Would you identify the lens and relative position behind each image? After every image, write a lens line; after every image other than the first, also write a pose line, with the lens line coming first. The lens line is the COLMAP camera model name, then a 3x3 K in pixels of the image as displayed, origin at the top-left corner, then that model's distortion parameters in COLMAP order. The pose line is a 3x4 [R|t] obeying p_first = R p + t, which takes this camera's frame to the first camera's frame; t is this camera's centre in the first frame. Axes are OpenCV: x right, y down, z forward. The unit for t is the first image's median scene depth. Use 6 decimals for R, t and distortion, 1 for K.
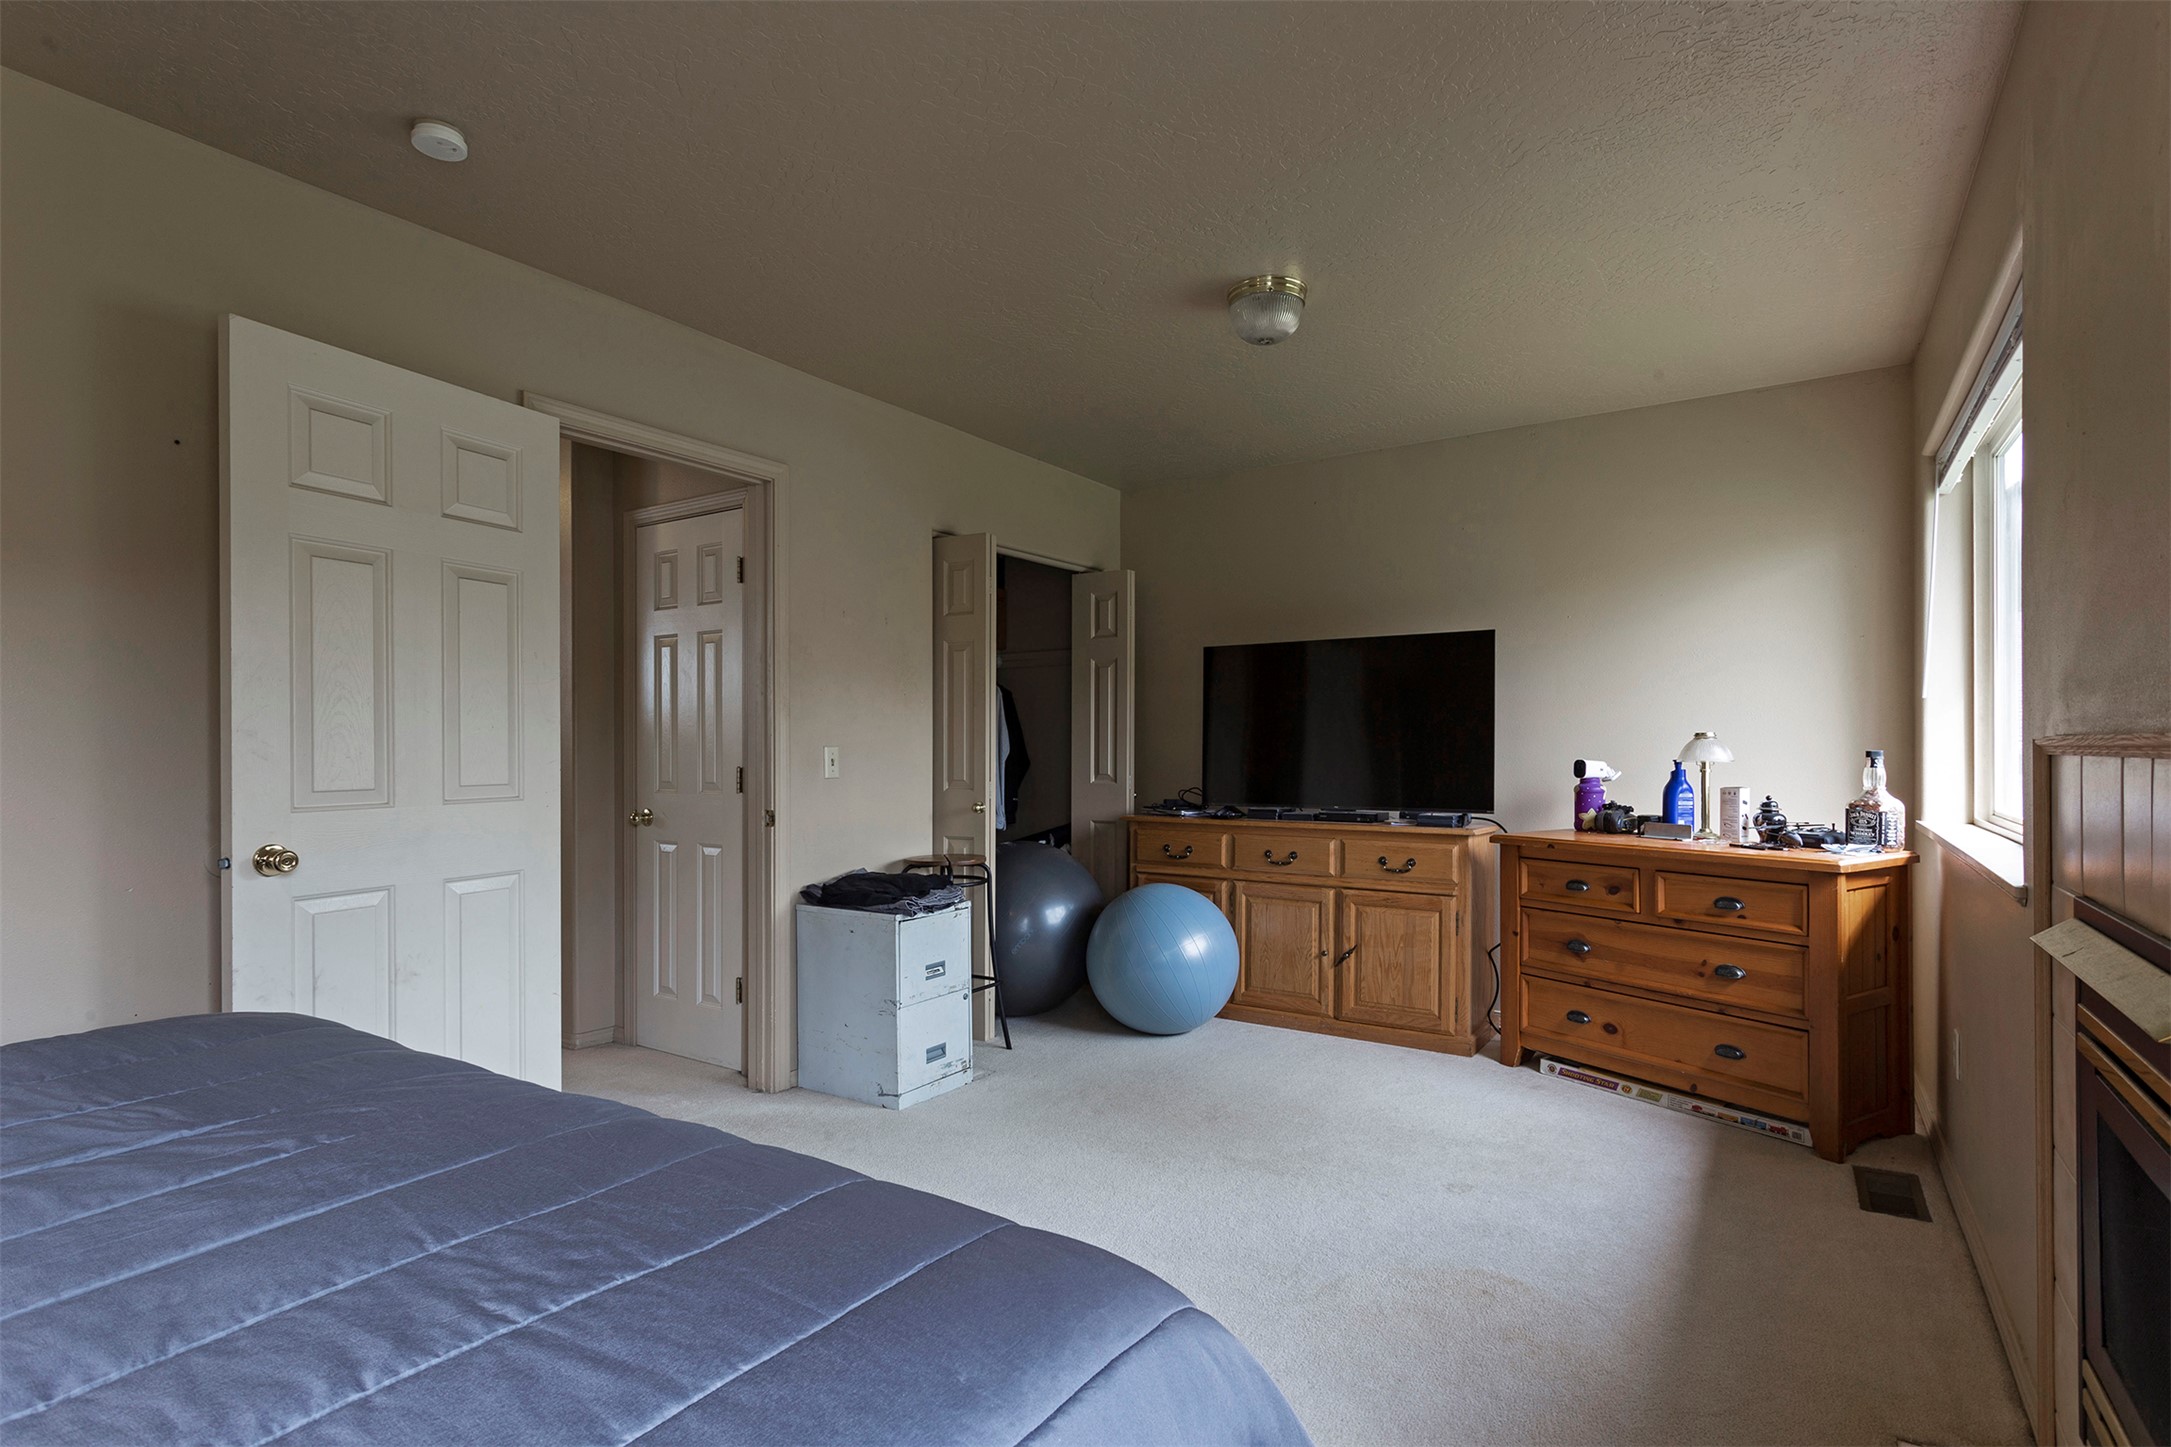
lens RADIAL K [[1058.4, 0, 1095.5], [0, 1058.4, 774.6], [0, 0, 1]] dist [-0.000605, 0.000210]
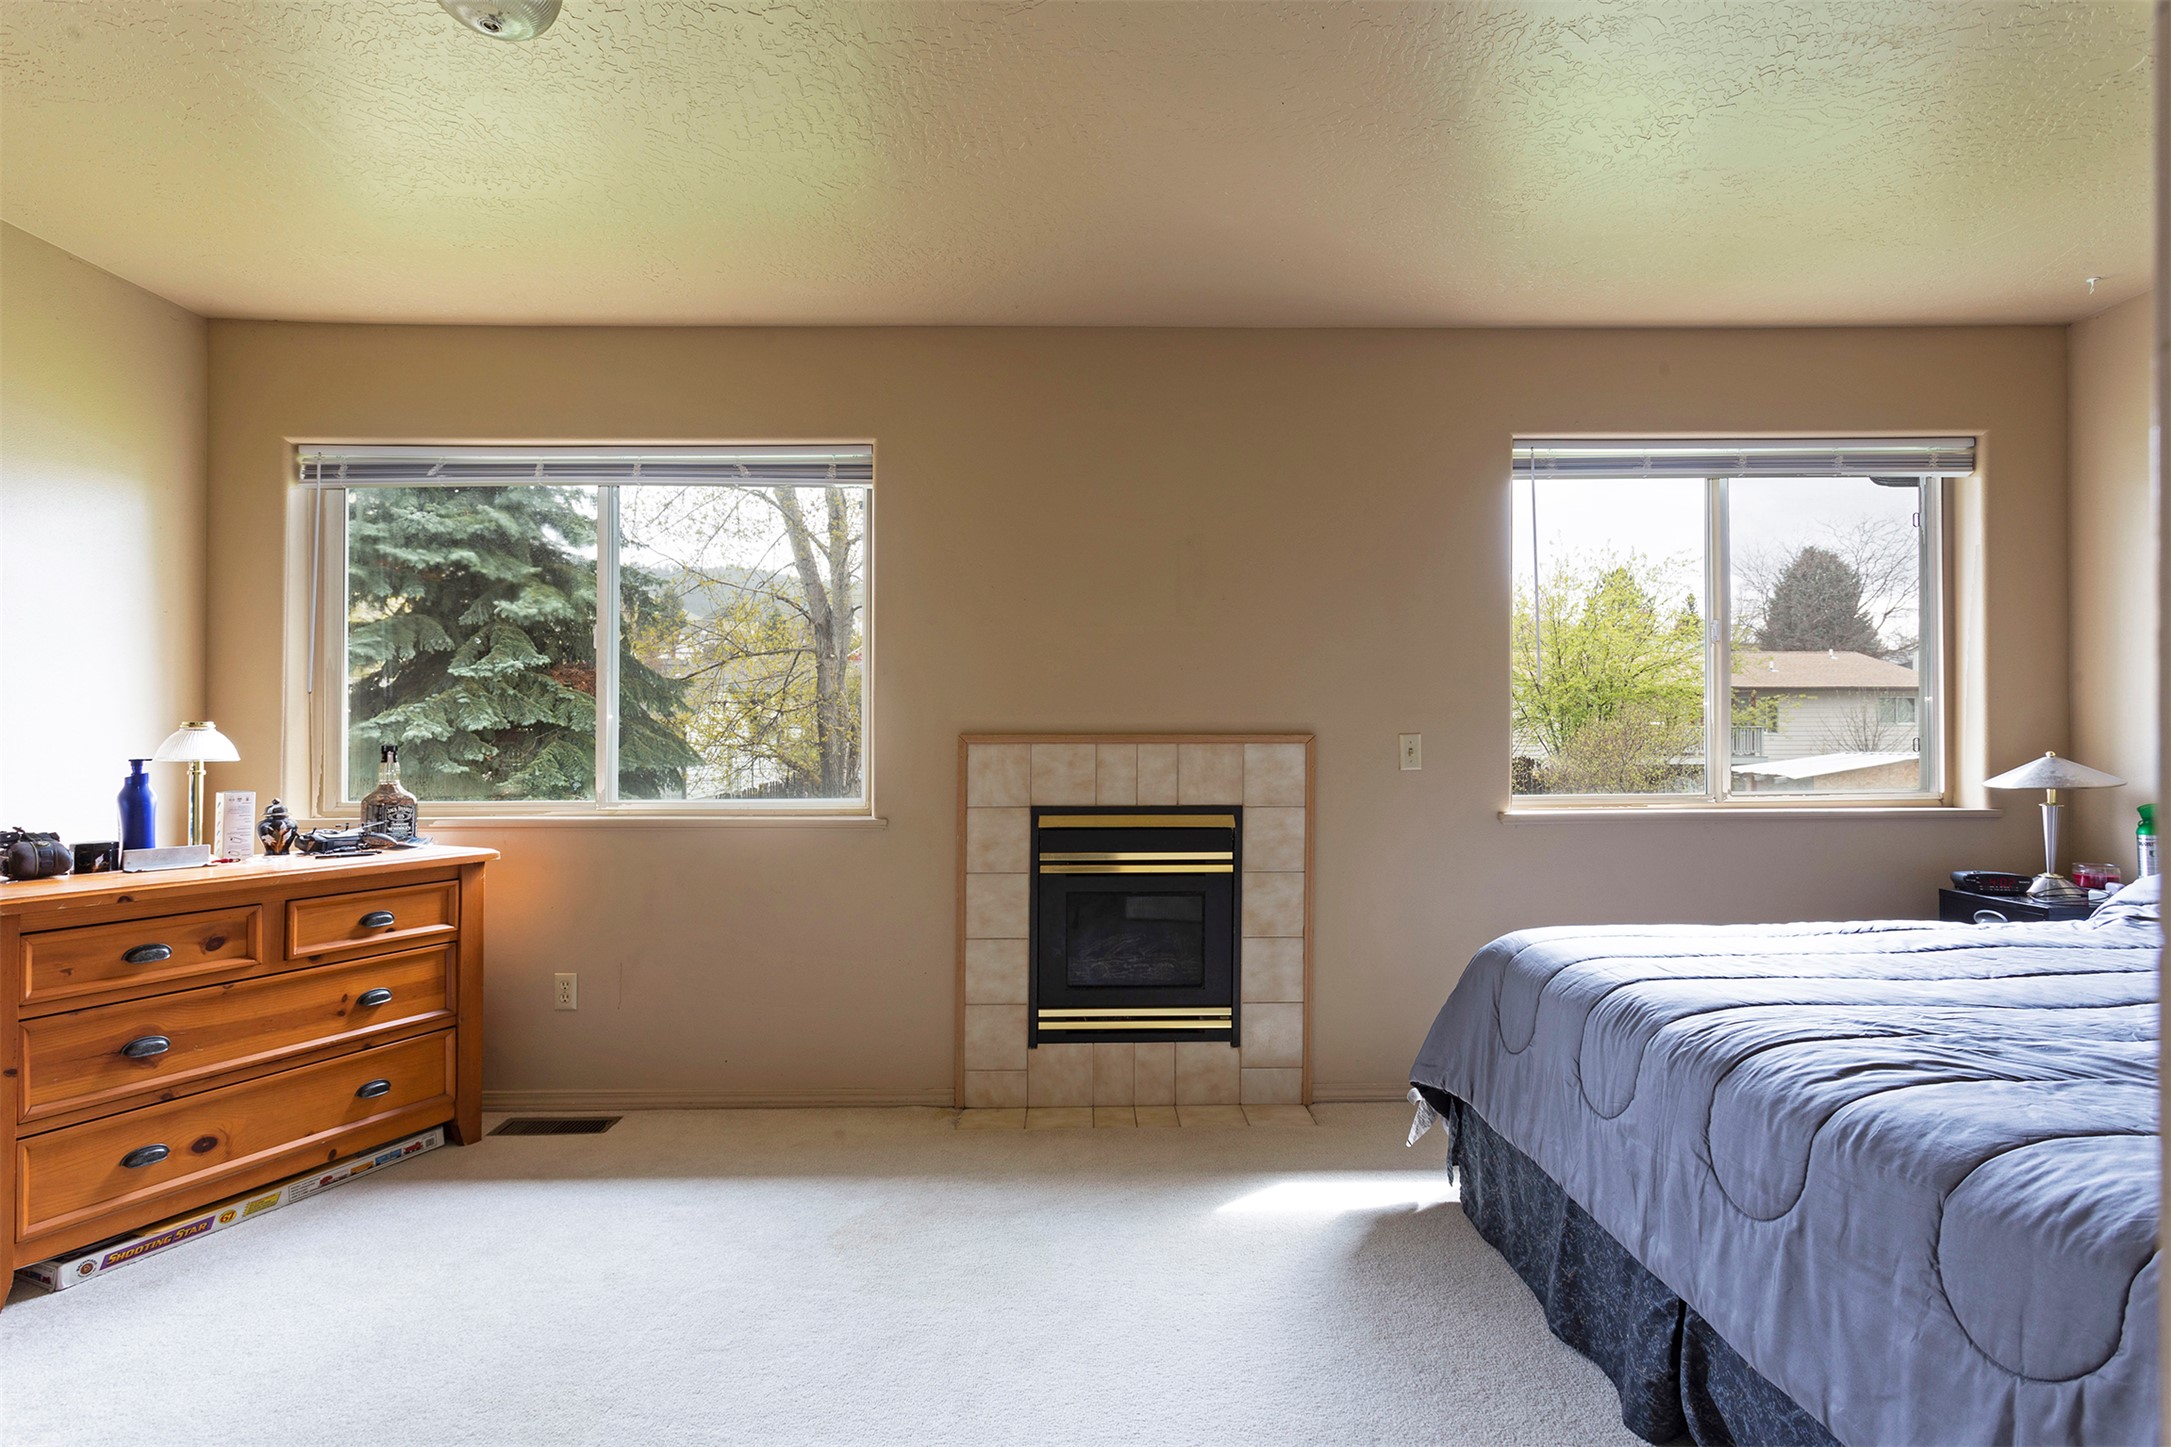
lens RADIAL K [[1036.5, 0, 1109.5], [0, 1036.5, 717.0], [0, 0, 1]] dist [0.001656, 0.000469]
pose [[-0.556383, 0.023066, 0.830606, -0.402818], [0.025437, 0.999619, -0.010720, -0.018777], [-0.830537, 0.015164, -0.556757, 0.839519]]
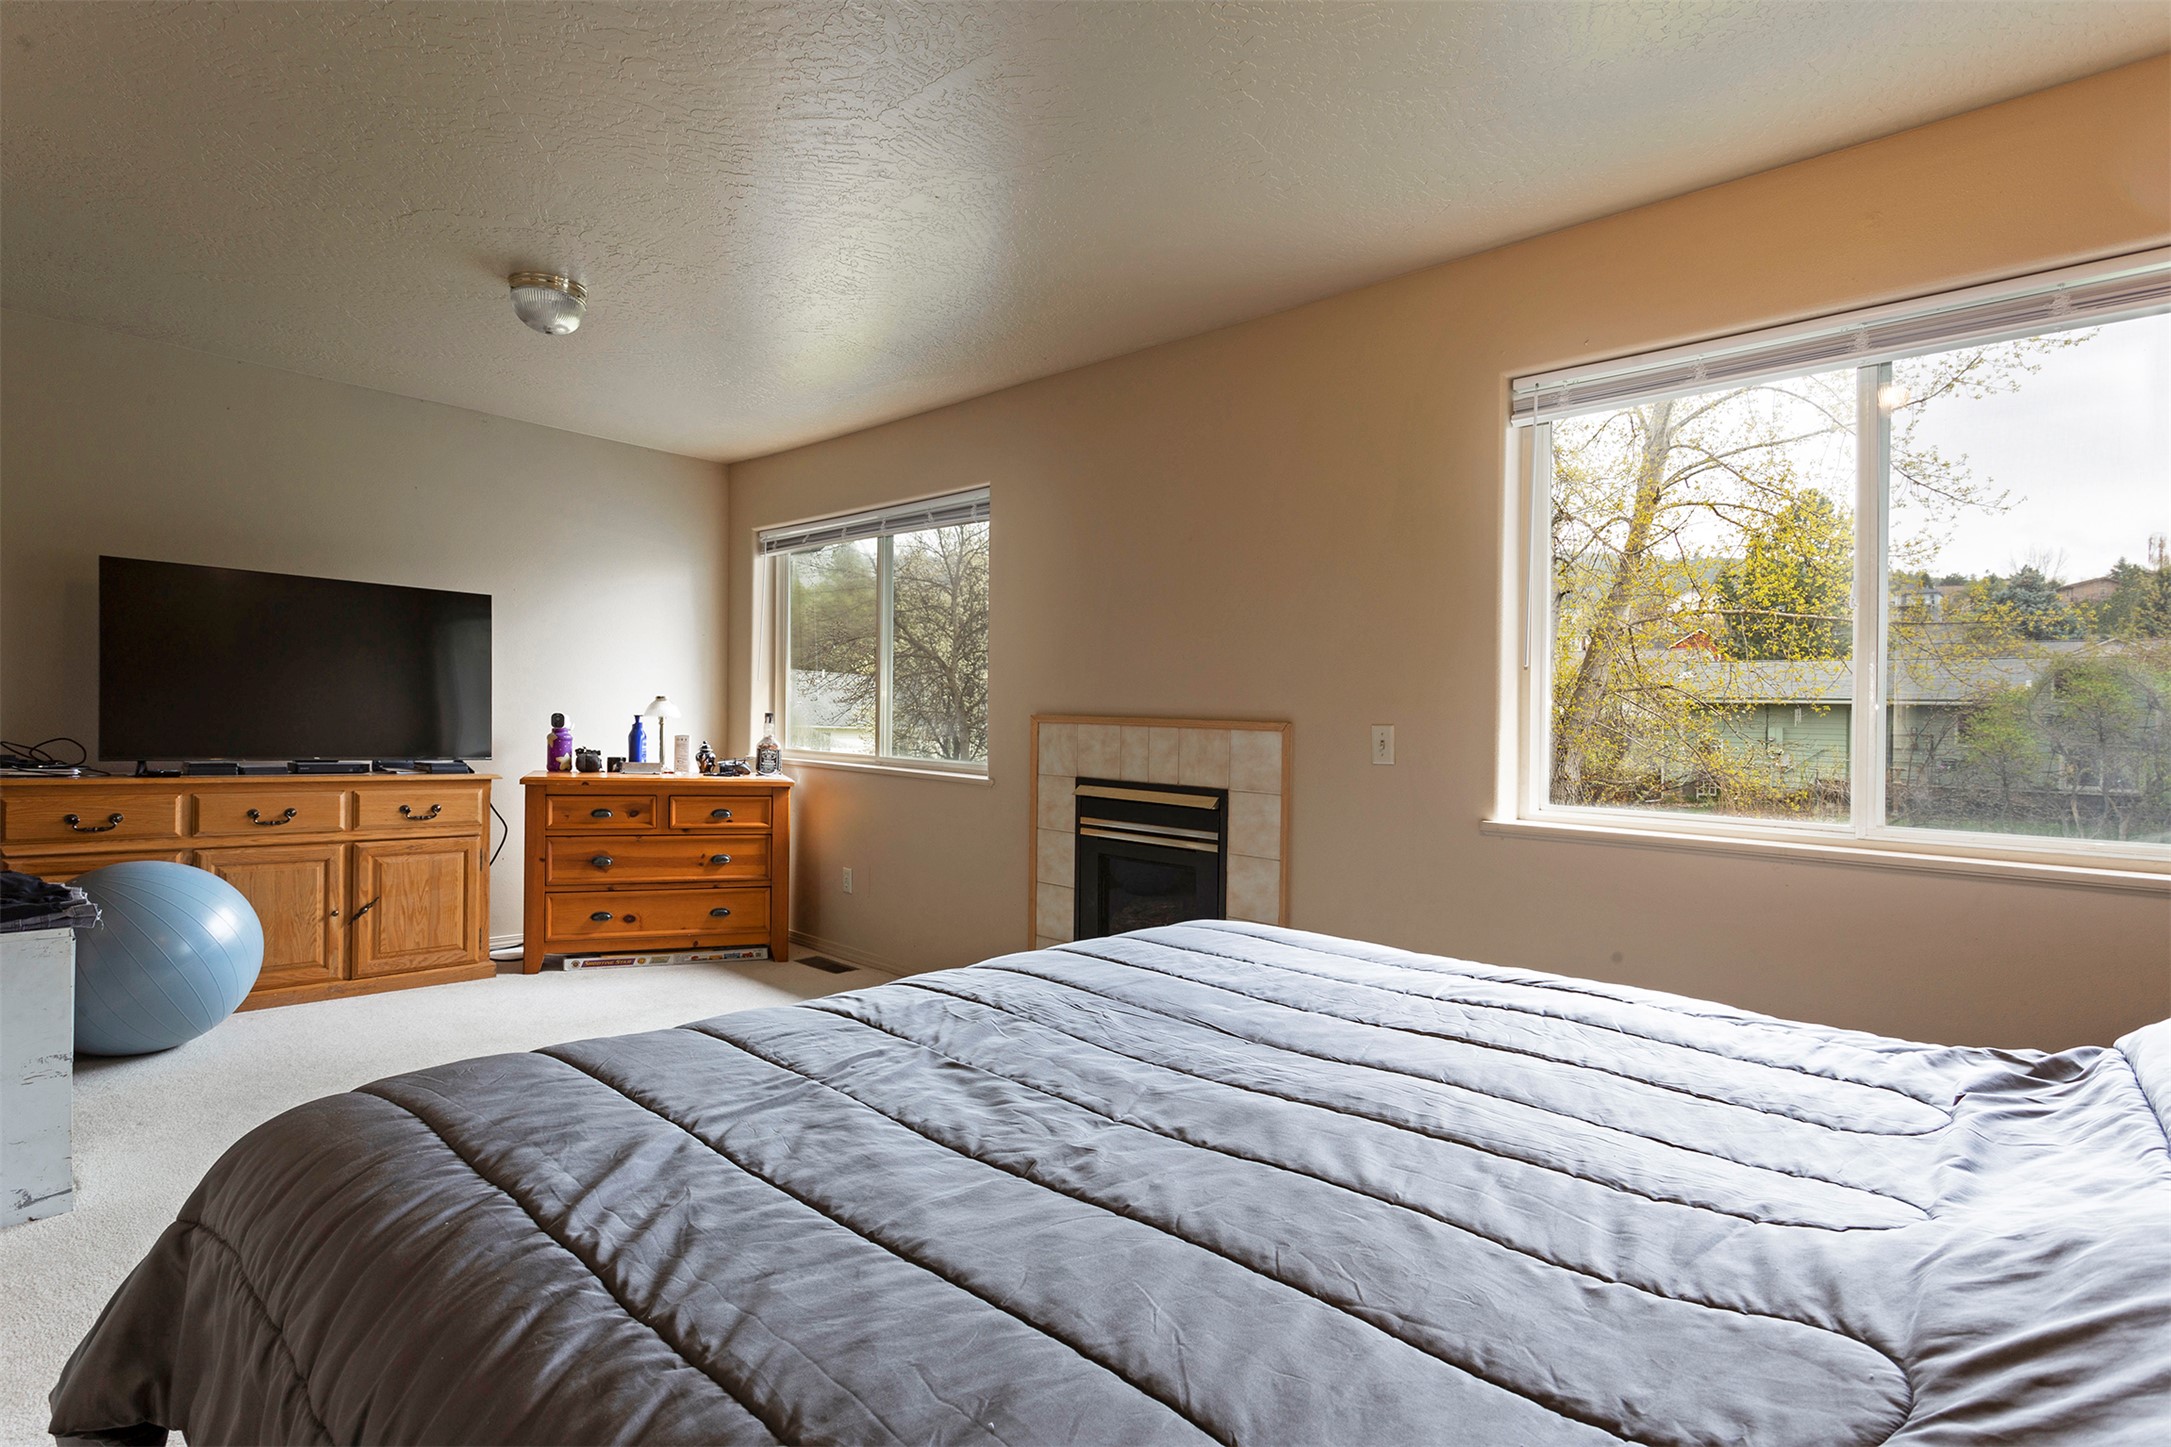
lens RADIAL K [[1033.2, 0, 1077.2], [0, 1033.2, 738.0], [0, 0, 1]] dist [-0.002002, 0.000441]
pose [[0.171867, -0.005393, 0.985105, -0.652583], [-0.009844, 0.999926, 0.007192, -0.000205], [-0.985071, -0.010933, 0.171802, 0.220592]]
